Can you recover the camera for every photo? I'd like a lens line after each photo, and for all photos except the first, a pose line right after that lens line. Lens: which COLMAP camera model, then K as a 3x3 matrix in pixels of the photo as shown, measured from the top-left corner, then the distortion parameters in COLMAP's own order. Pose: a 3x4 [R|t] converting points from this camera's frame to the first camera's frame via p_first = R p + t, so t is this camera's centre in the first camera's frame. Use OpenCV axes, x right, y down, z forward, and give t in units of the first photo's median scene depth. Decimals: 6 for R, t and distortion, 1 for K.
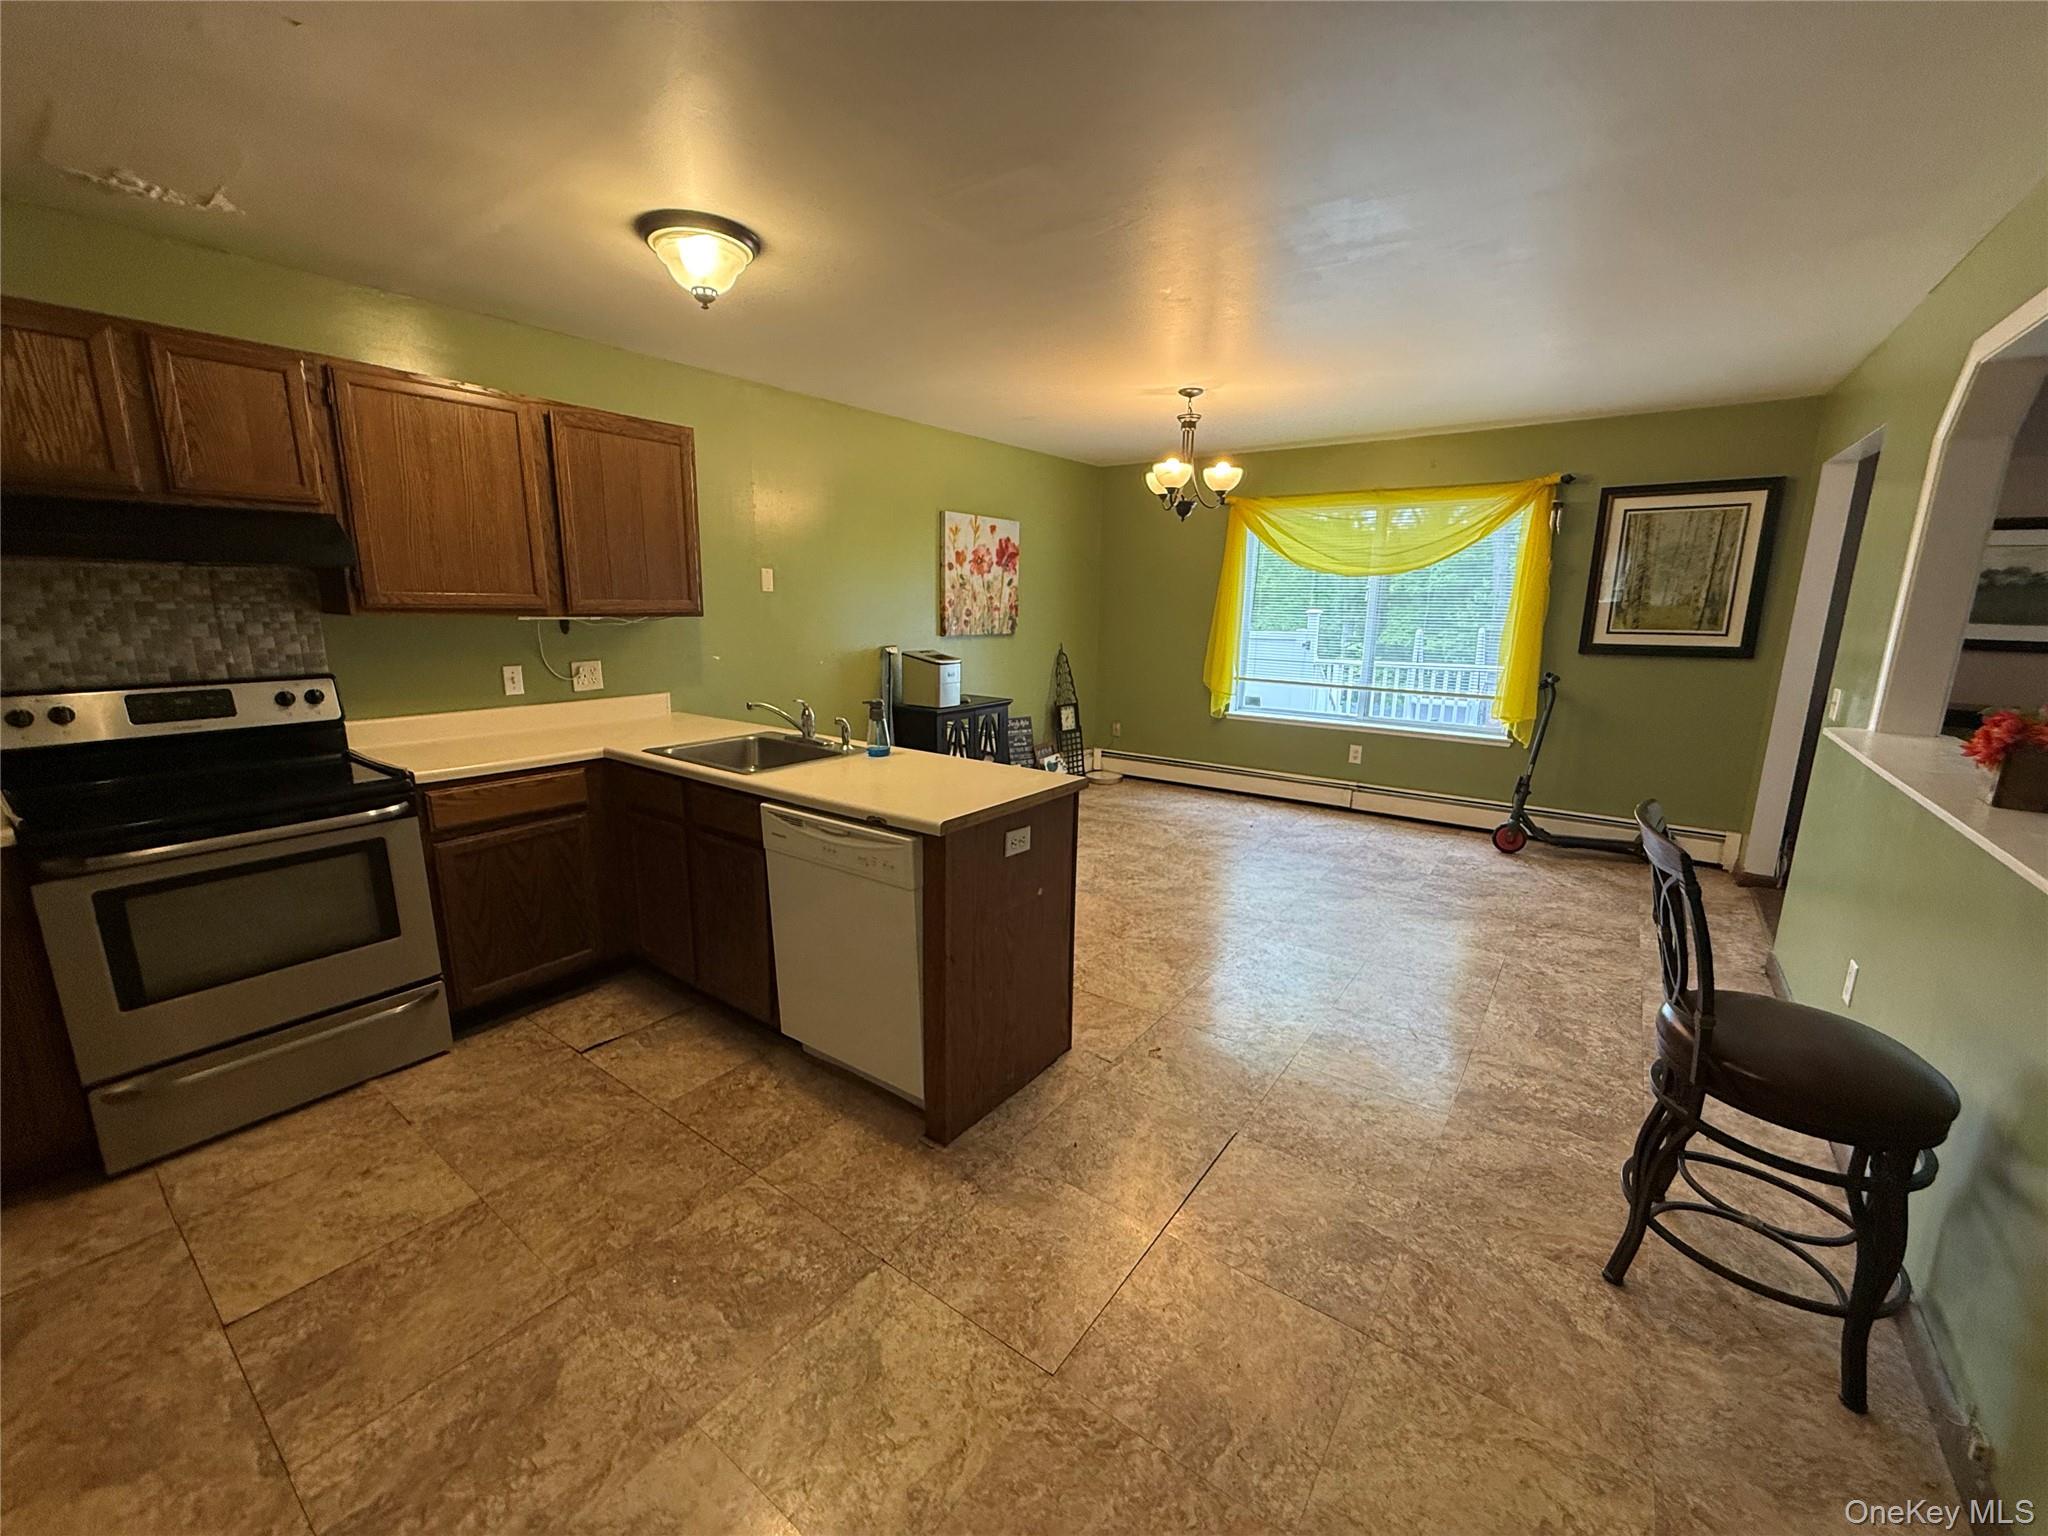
lens RADIAL K [[817.3, 0, 1020.9], [0, 817.3, 767.2], [0, 0, 1]] dist [0.002072, 0.000127]
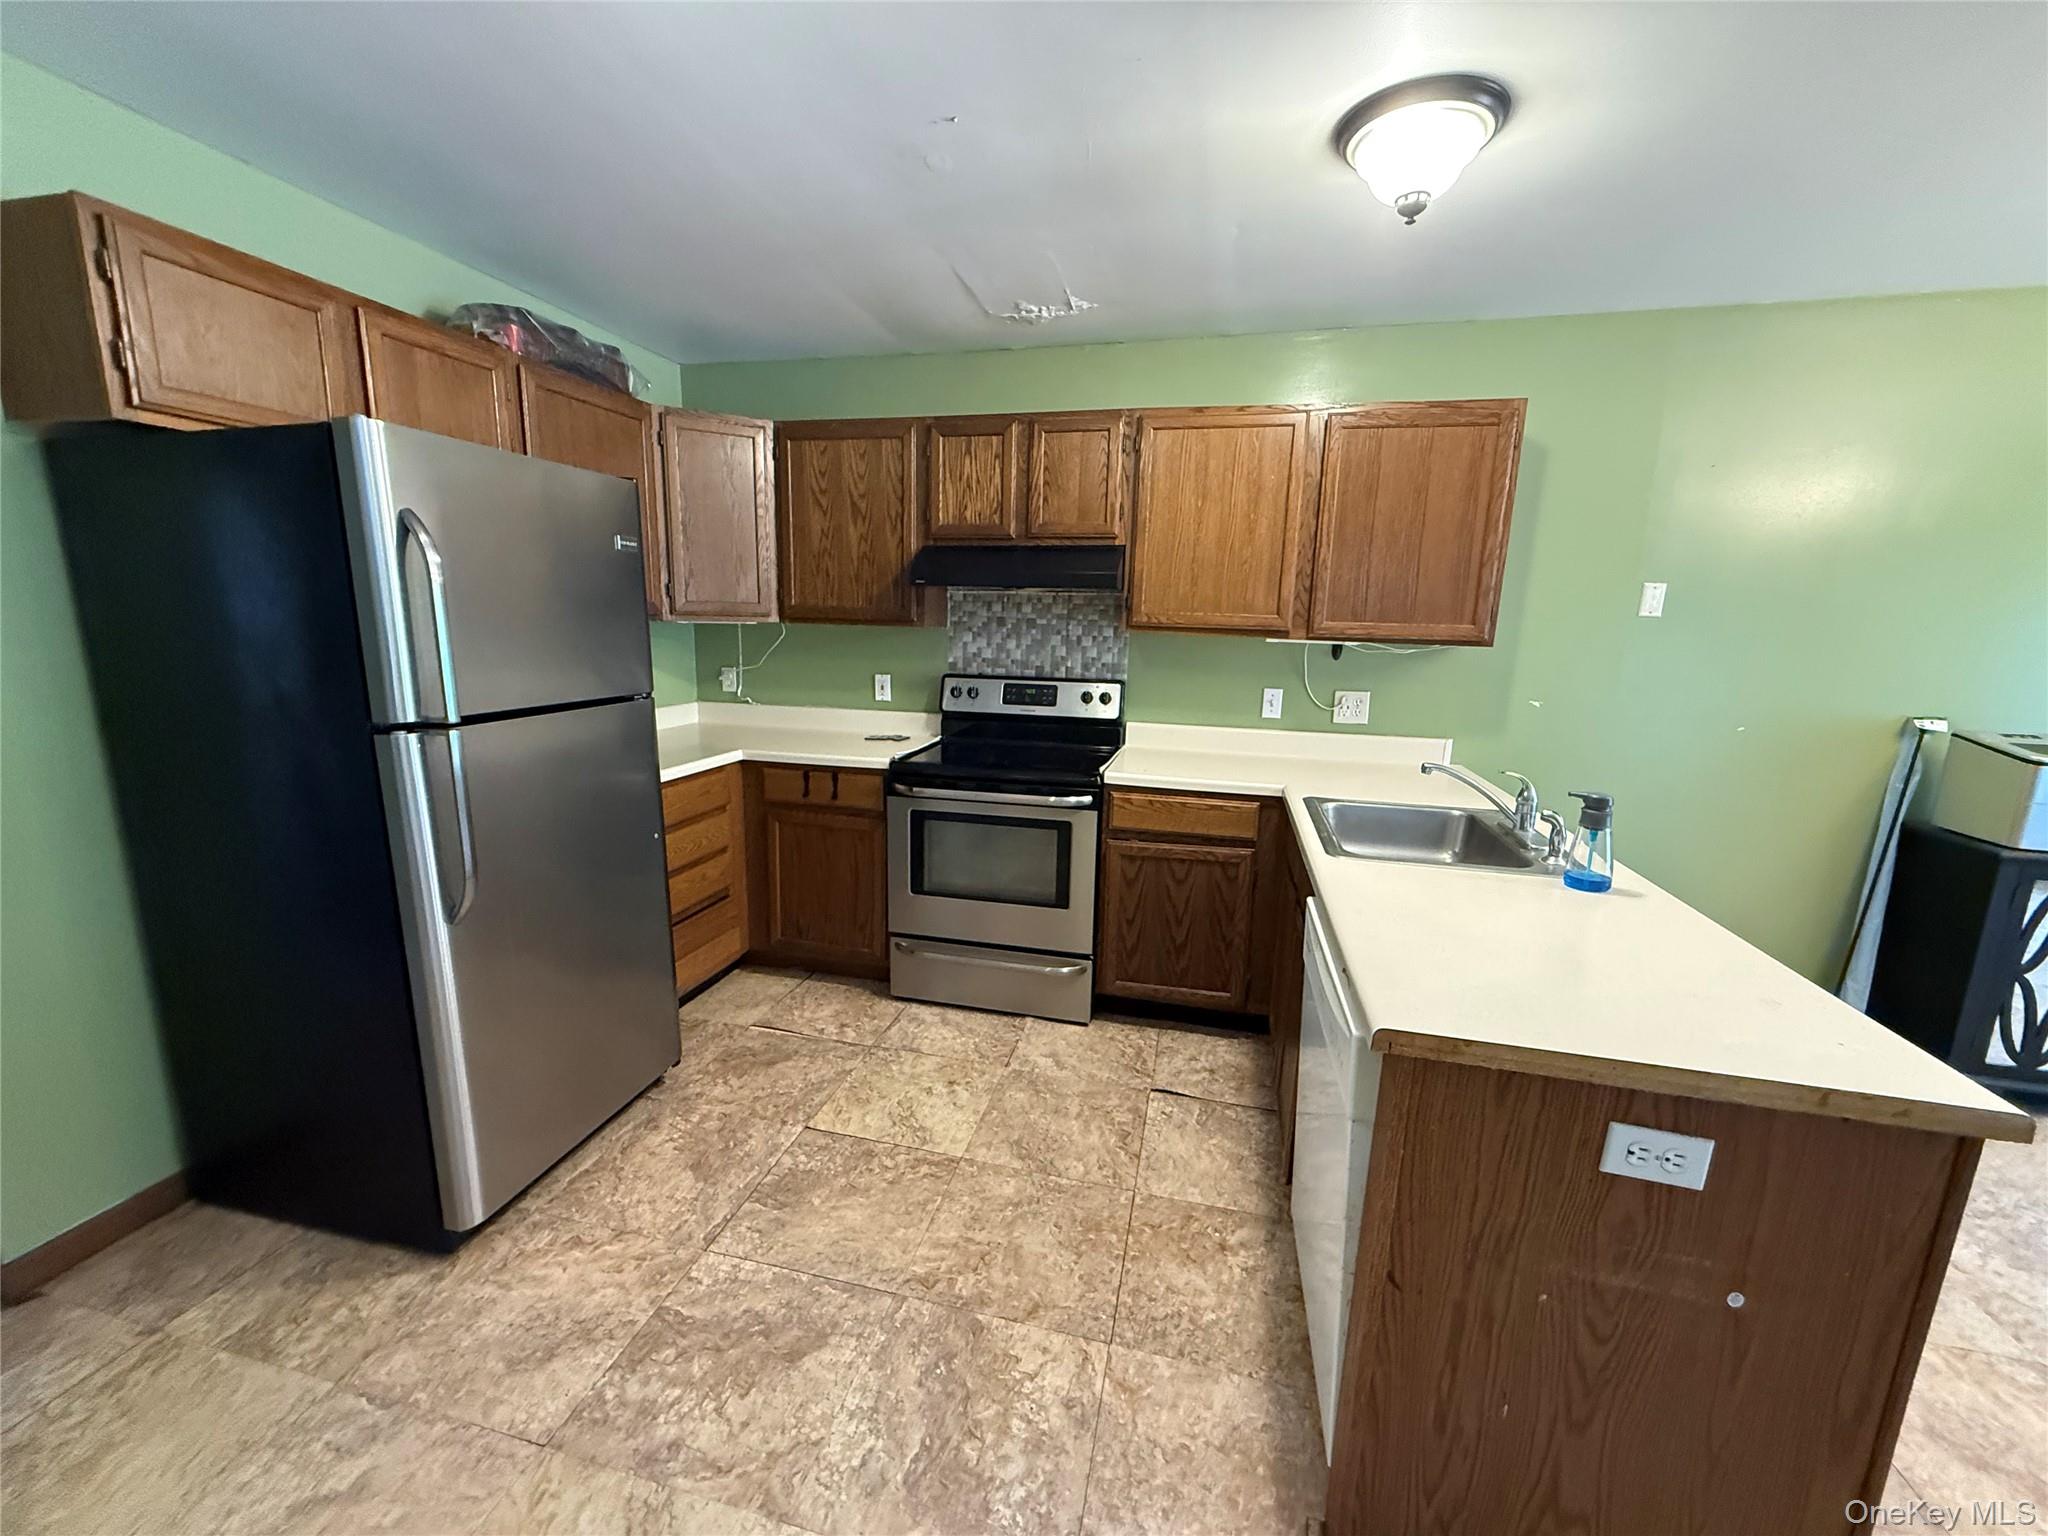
lens RADIAL K [[817.3, 0, 1018.4], [0, 817.3, 768.9], [0, 0, 1]] dist [0.002072, 0.000127]
pose [[0.383500, 0.172528, -0.907283, 0.221350], [-0.205746, 0.973667, 0.098184, -0.083896], [0.900331, 0.149017, 0.408899, 0.447167]]
